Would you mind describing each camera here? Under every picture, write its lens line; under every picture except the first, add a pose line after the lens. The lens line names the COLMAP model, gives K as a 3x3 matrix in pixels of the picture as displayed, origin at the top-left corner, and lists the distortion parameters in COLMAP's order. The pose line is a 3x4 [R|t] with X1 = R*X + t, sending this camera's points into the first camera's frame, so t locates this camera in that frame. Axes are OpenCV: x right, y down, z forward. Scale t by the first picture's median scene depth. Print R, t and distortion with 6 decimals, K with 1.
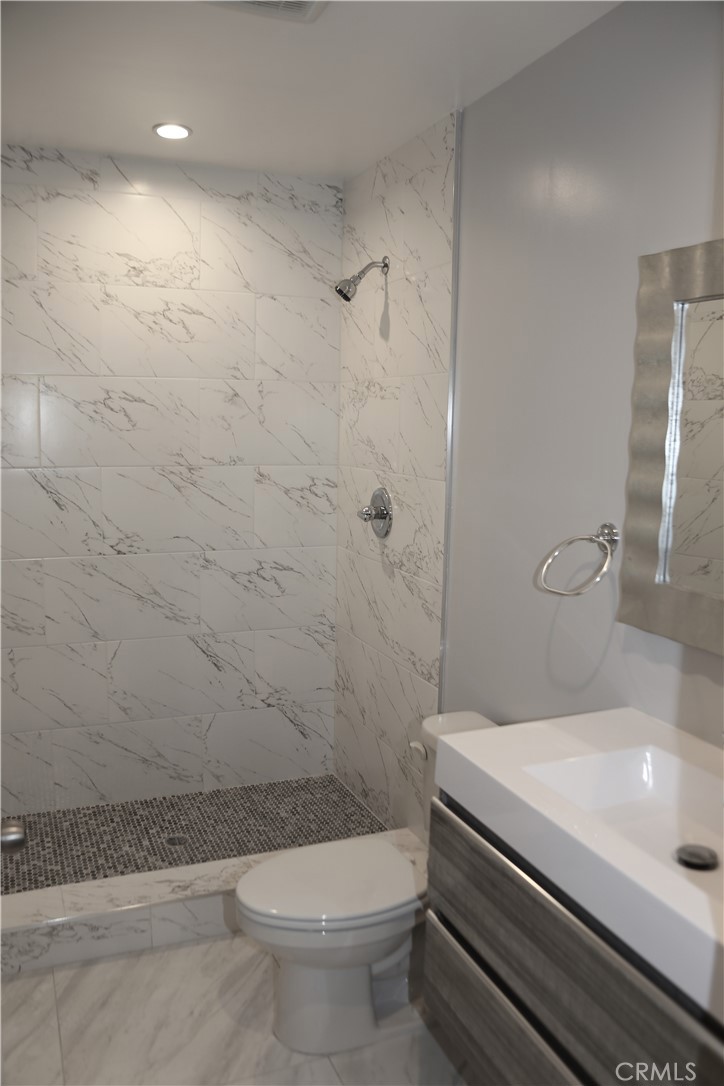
lens RADIAL K [[872.9, 0, 362.0], [0, 872.9, 543.0], [0, 0, 1]] dist [-0.177653, 0.150927]
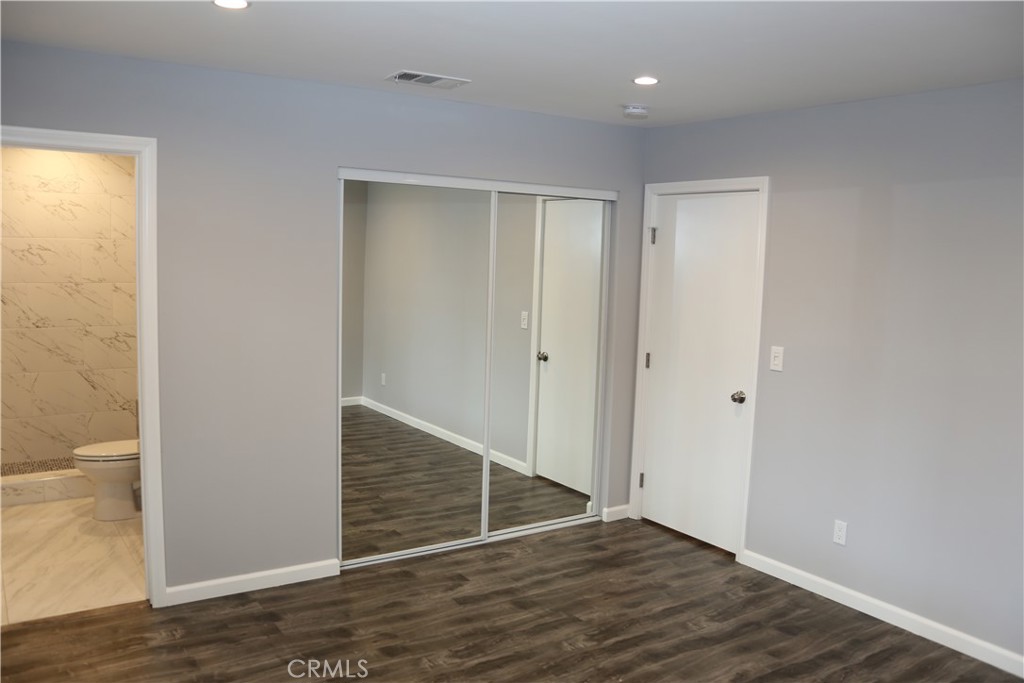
lens RADIAL K [[823.1, 0, 512.0], [0, 823.1, 341.5], [0, 0, 1]] dist [-0.177653, 0.150927]
pose [[0.977777, -0.012165, 0.209295, 0.393227], [0.016601, 0.999673, -0.019449, 0.095697], [-0.208990, 0.022492, 0.977659, -0.959619]]
